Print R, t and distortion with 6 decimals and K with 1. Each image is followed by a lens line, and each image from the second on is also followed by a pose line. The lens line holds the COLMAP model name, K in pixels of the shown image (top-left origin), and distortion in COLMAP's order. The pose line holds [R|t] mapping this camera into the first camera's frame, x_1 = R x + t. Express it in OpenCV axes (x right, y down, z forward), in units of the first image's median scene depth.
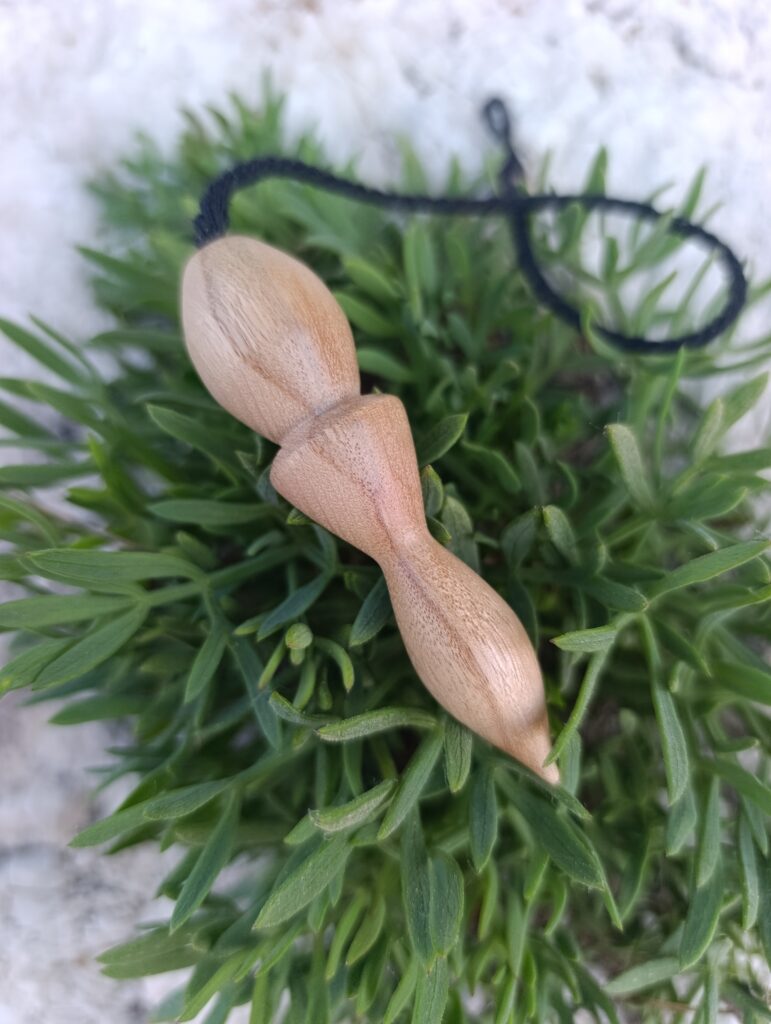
lens RADIAL K [[782.5, 0, 387.8], [0, 782.5, 510.0], [0, 0, 1]] dist [-0.082722, 0.008866]
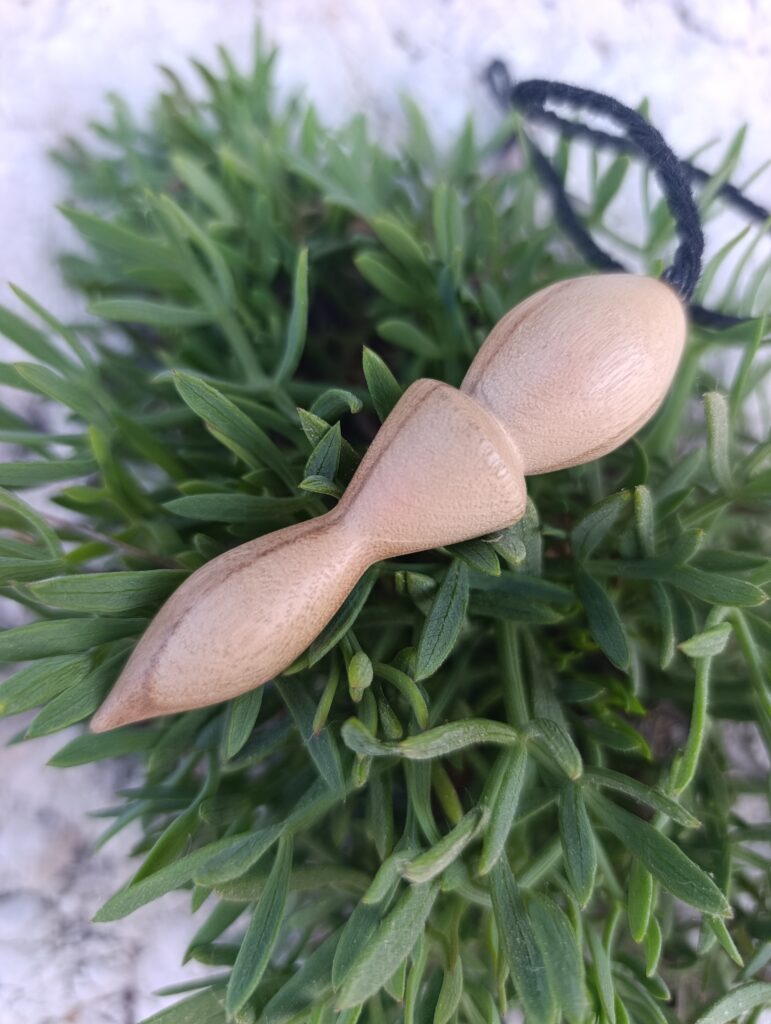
lens RADIAL K [[782.5, 0, 388.0], [0, 782.5, 508.7], [0, 0, 1]] dist [-0.082722, 0.008866]
pose [[0.997277, -0.029717, 0.067496, -0.078084], [0.029901, 0.999551, -0.001714, 0.006760], [-0.067415, 0.003727, 0.997718, 0.090976]]
